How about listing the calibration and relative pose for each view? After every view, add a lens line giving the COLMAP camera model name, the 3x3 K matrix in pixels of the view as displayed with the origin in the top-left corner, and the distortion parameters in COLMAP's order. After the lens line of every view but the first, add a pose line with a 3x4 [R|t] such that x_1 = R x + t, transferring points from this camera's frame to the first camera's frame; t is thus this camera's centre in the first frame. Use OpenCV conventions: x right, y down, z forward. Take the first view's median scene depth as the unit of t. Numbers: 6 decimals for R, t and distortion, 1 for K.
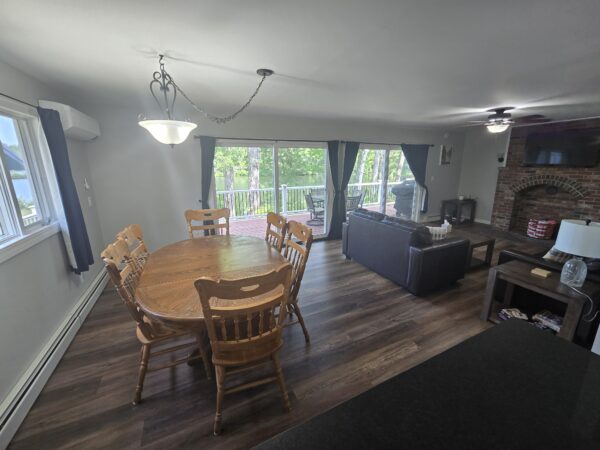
lens RADIAL K [[245.2, 0, 300.7], [0, 245.2, 226.3], [0, 0, 1]] dist [-0.008177, 0.002858]
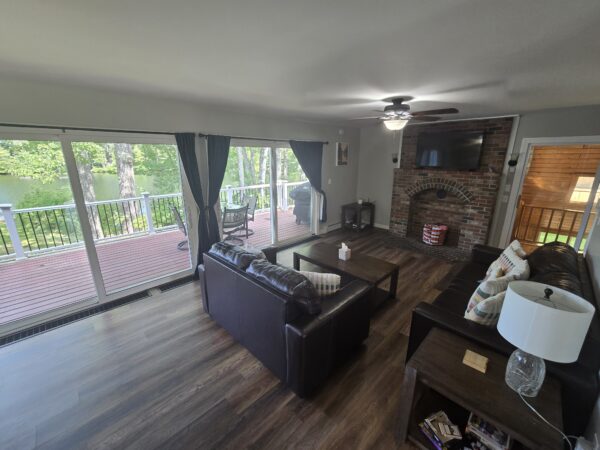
lens RADIAL K [[245.2, 0, 294.3], [0, 245.2, 228.1], [0, 0, 1]] dist [-0.008177, 0.002858]
pose [[0.950228, -0.078221, 0.301577, 0.175949], [0.067877, 0.996694, 0.044645, -0.094944], [-0.304072, -0.021953, 0.952396, 0.254299]]
